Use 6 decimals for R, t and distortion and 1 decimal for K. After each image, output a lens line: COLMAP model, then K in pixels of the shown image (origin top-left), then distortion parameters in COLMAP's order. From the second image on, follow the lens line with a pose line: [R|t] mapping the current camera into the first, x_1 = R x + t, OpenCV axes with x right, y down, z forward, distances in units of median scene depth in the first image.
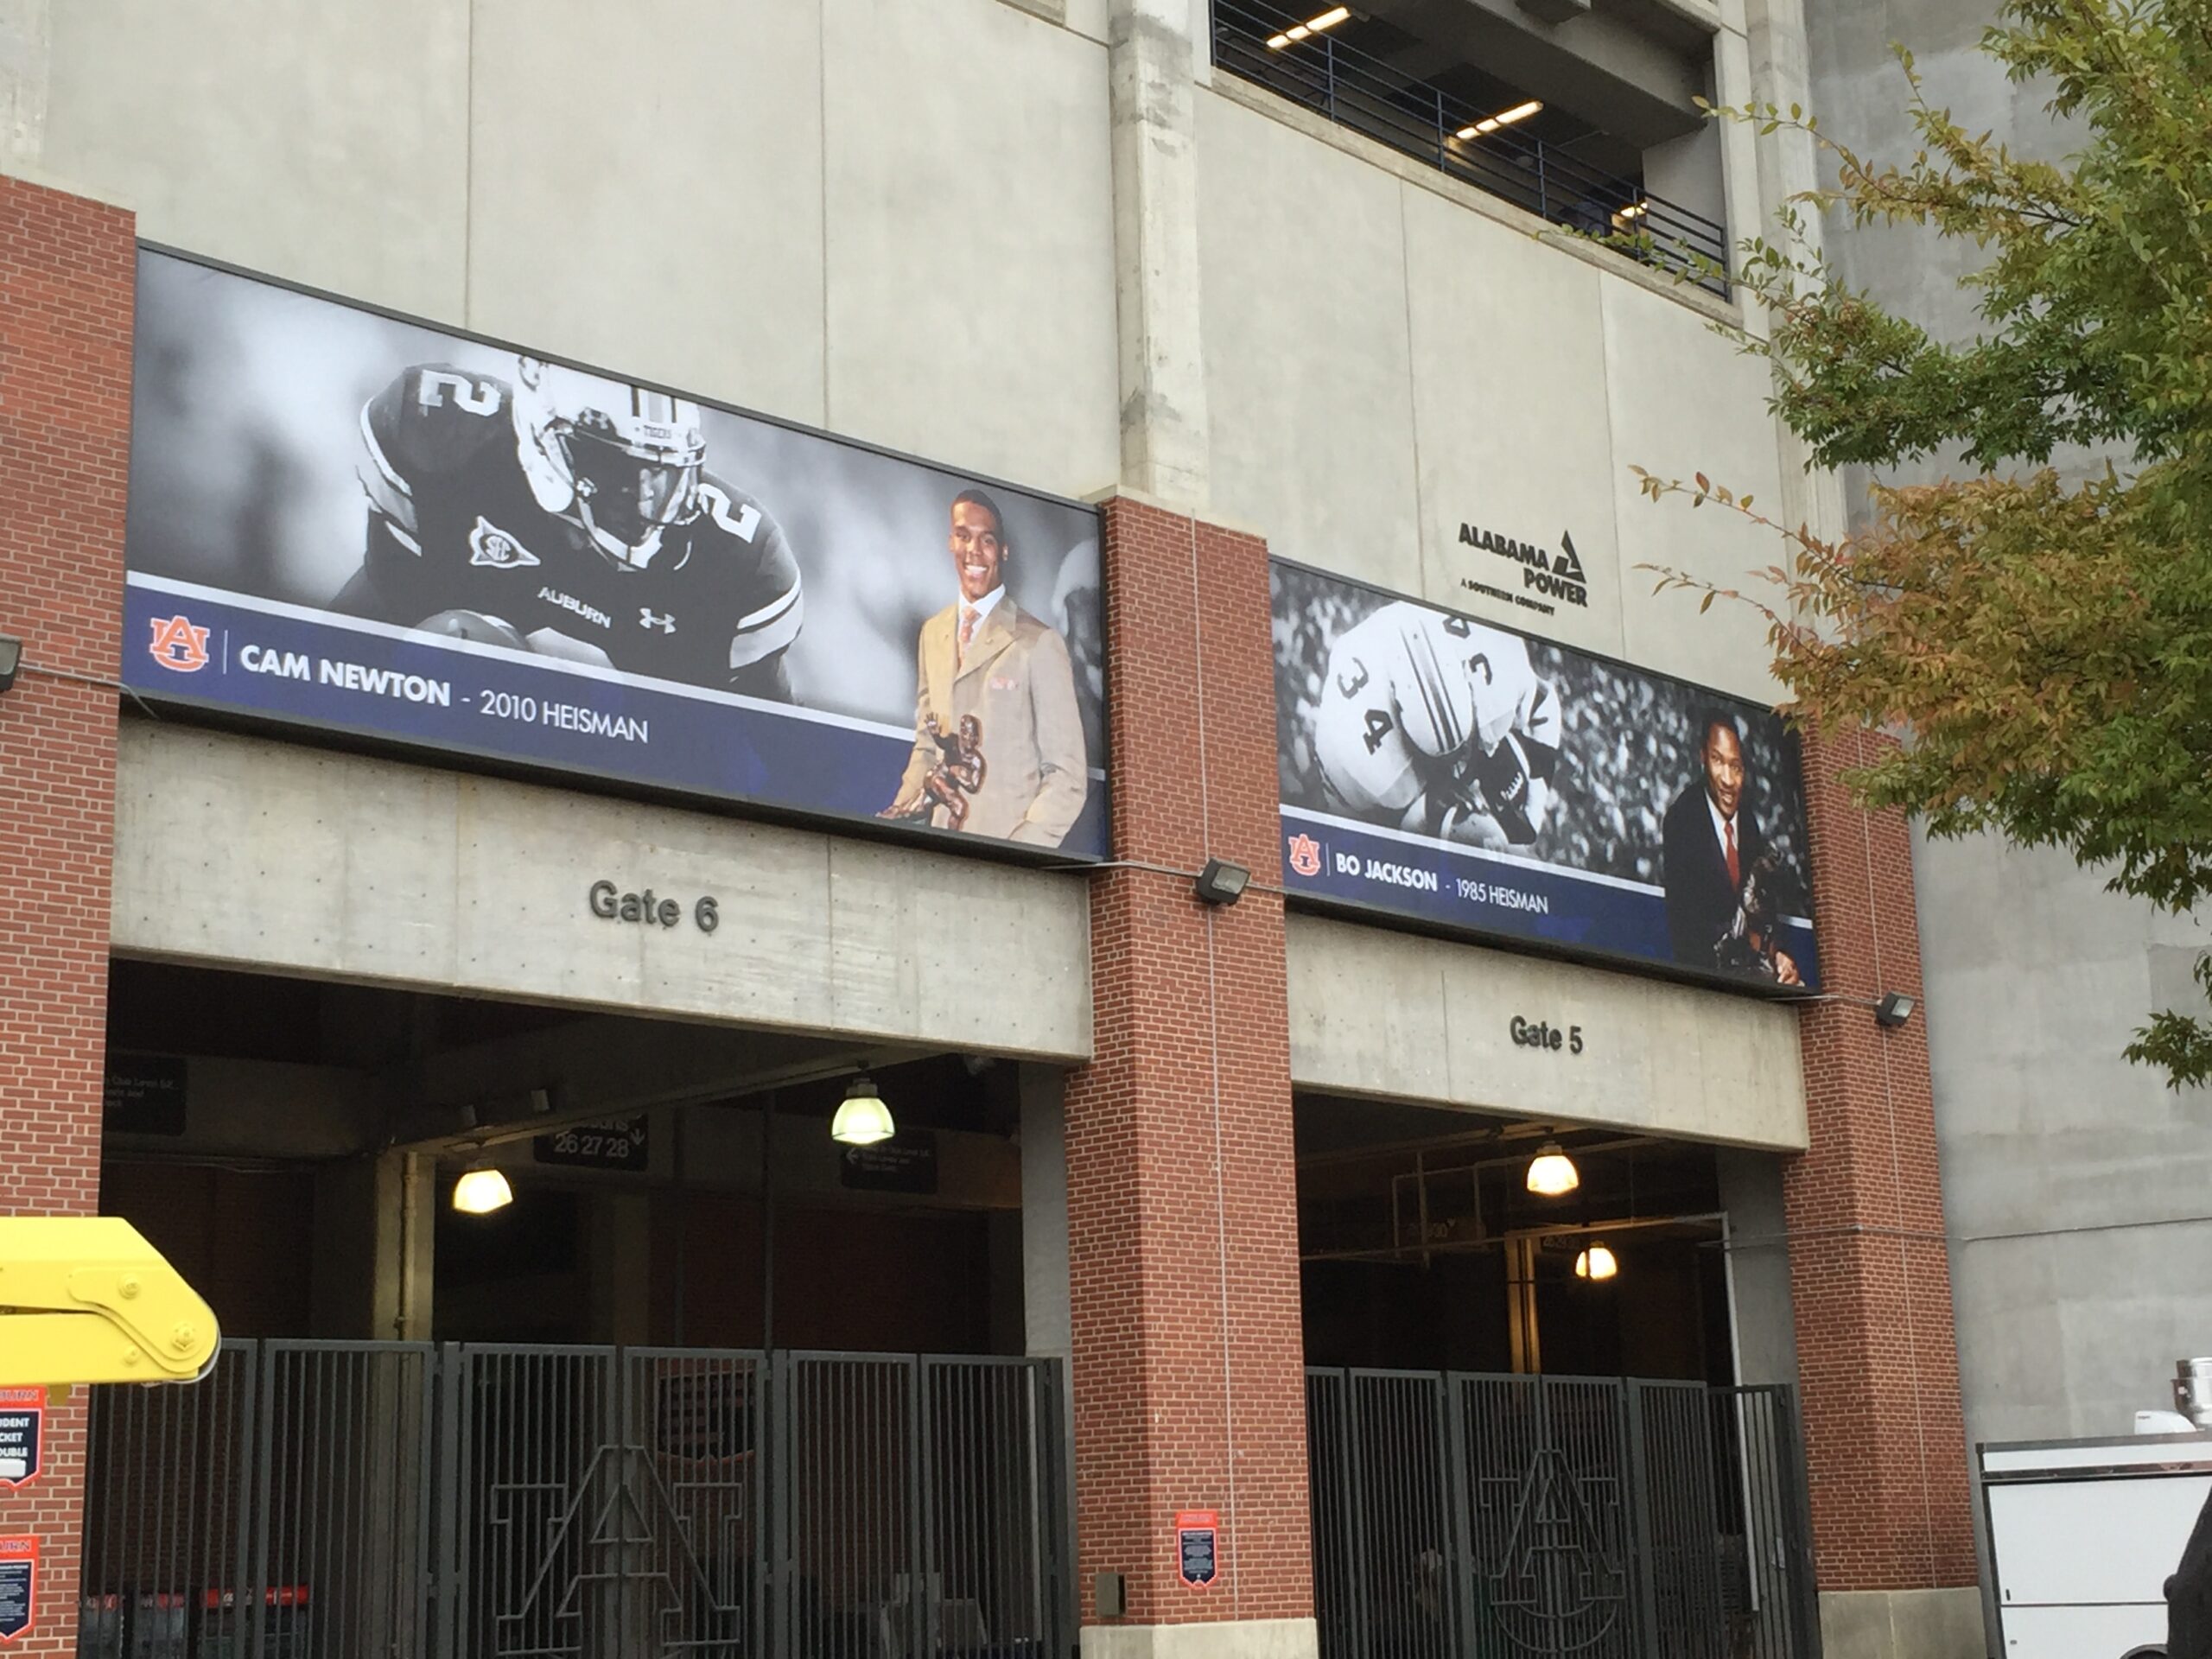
lens RADIAL K [[3203.1, 0, 1106.0], [0, 3203.1, 829.5], [0, 0, 1]] dist [0.032313, 0.066120]
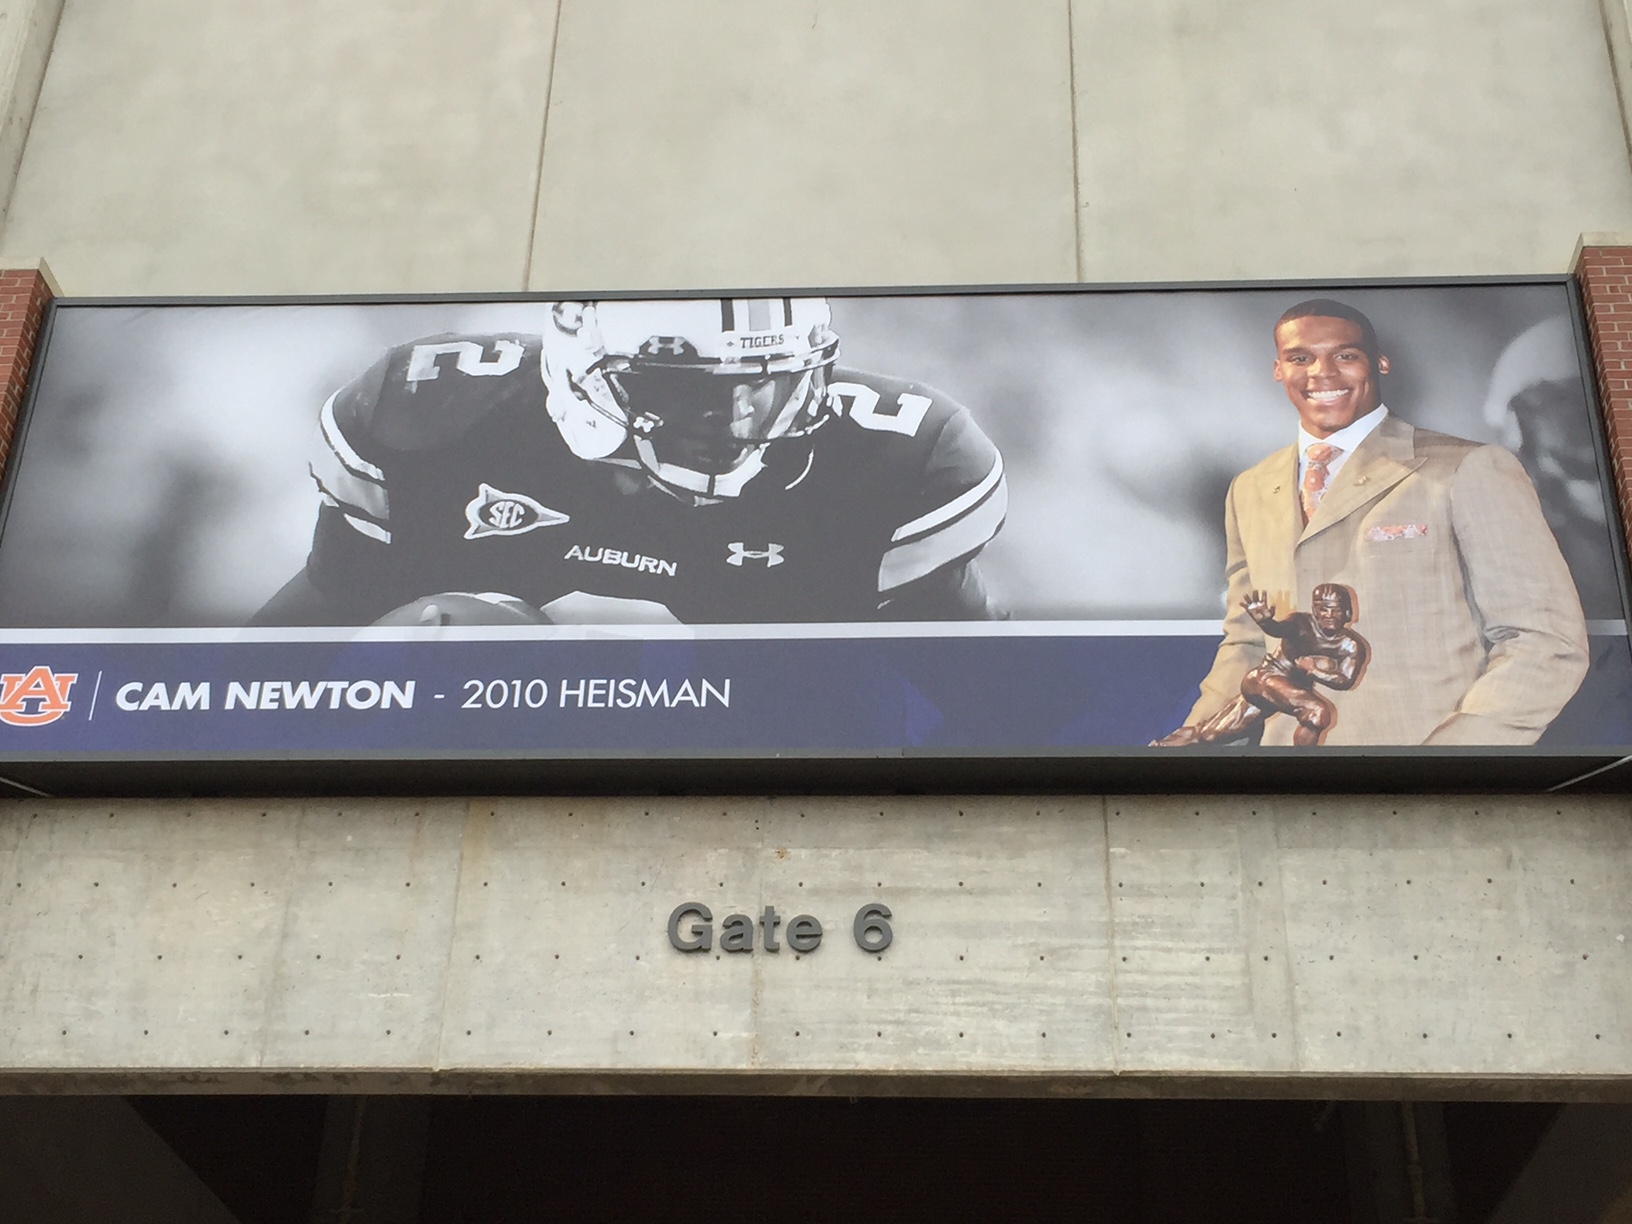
lens RADIAL K [[2363.3, 0, 816.0], [0, 2363.3, 612.0], [0, 0, 1]] dist [0.032313, 0.066120]
pose [[0.679680, -0.343093, -0.648323, 0.199782], [0.119419, 0.923831, -0.363698, 0.134437], [0.723723, 0.169776, 0.668881, 0.593650]]
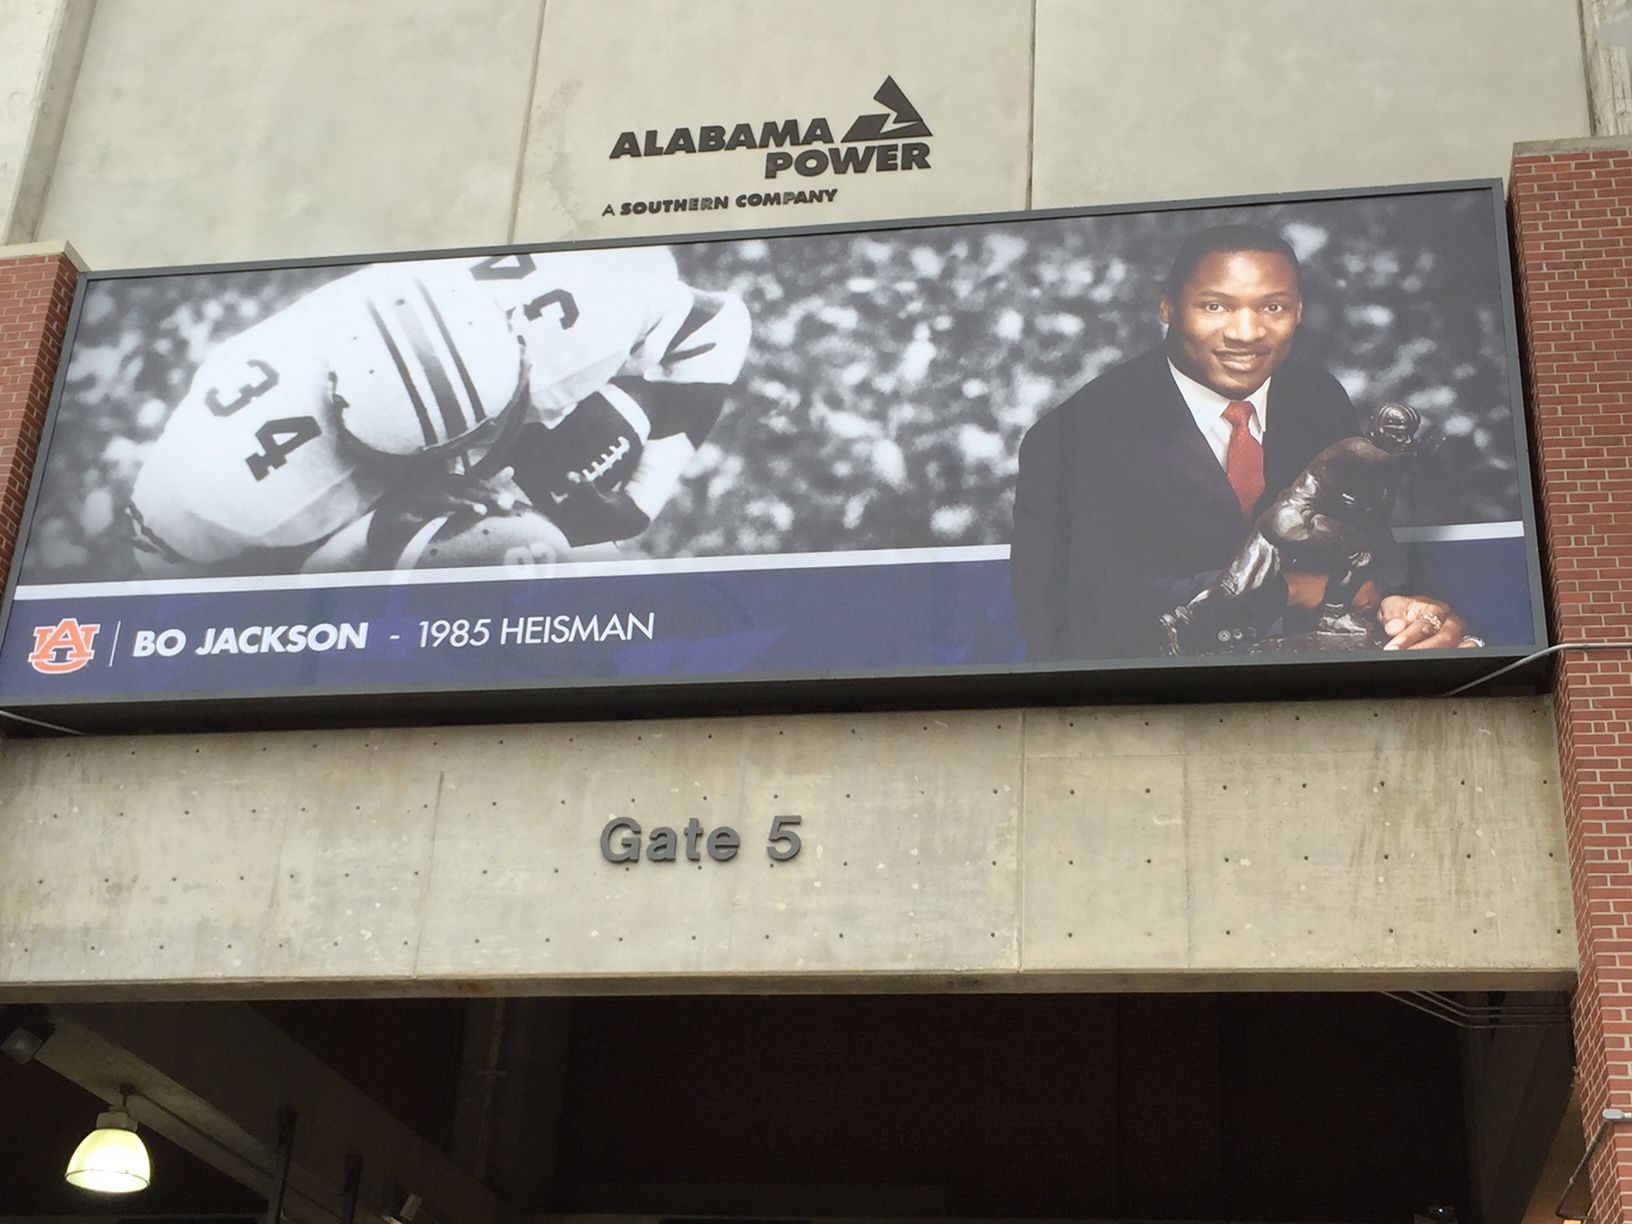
lens RADIAL K [[2363.3, 0, 816.0], [0, 2363.3, 612.0], [0, 0, 1]] dist [0.032313, 0.066120]
pose [[0.553408, -0.327703, -0.765735, 0.584096], [0.119672, 0.941094, -0.316261, 0.194675], [0.824268, 0.083384, 0.560026, 0.931191]]
